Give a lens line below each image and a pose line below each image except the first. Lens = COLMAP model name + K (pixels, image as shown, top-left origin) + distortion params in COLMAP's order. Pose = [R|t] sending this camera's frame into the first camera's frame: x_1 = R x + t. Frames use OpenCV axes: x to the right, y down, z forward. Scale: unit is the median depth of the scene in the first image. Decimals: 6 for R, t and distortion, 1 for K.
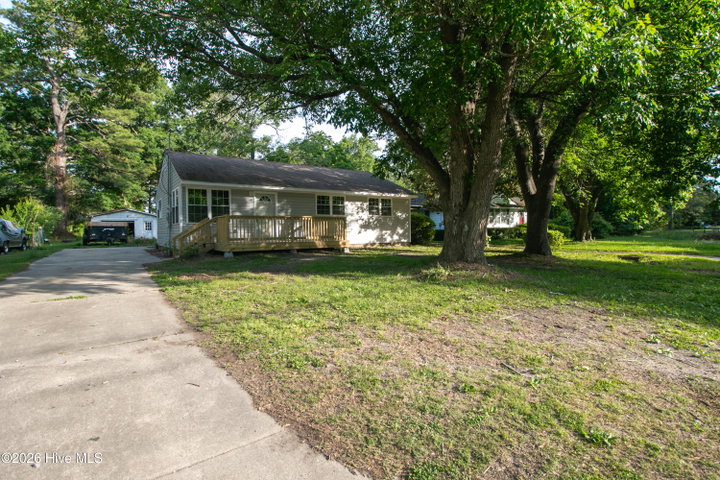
lens RADIAL K [[360.2, 0, 358.7], [0, 360.2, 227.3], [0, 0, 1]] dist [0.000014, -0.000015]
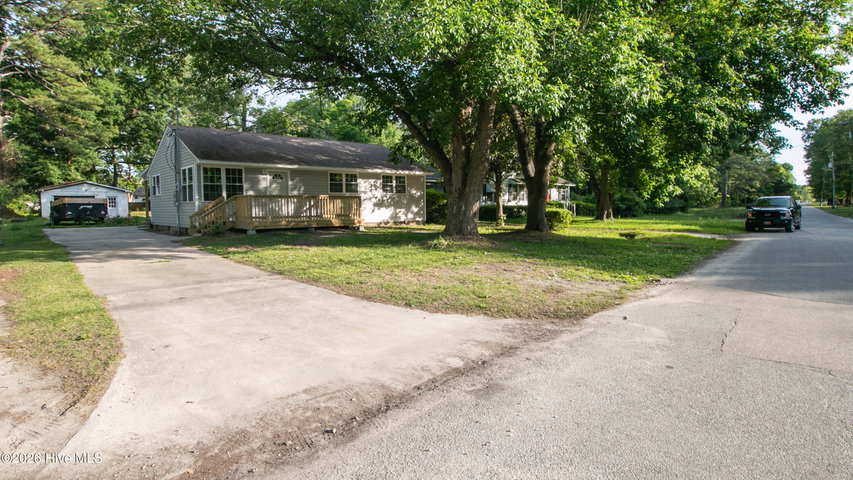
lens RADIAL K [[492.1, 0, 426.5], [0, 492.1, 240.0], [0, 0, 1]] dist [0.000215, 0.000014]
pose [[0.991924, -0.007011, 0.126638, -0.024336], [-0.002631, 0.997119, 0.075811, -0.008759], [-0.126804, -0.075531, 0.989048, -0.356845]]
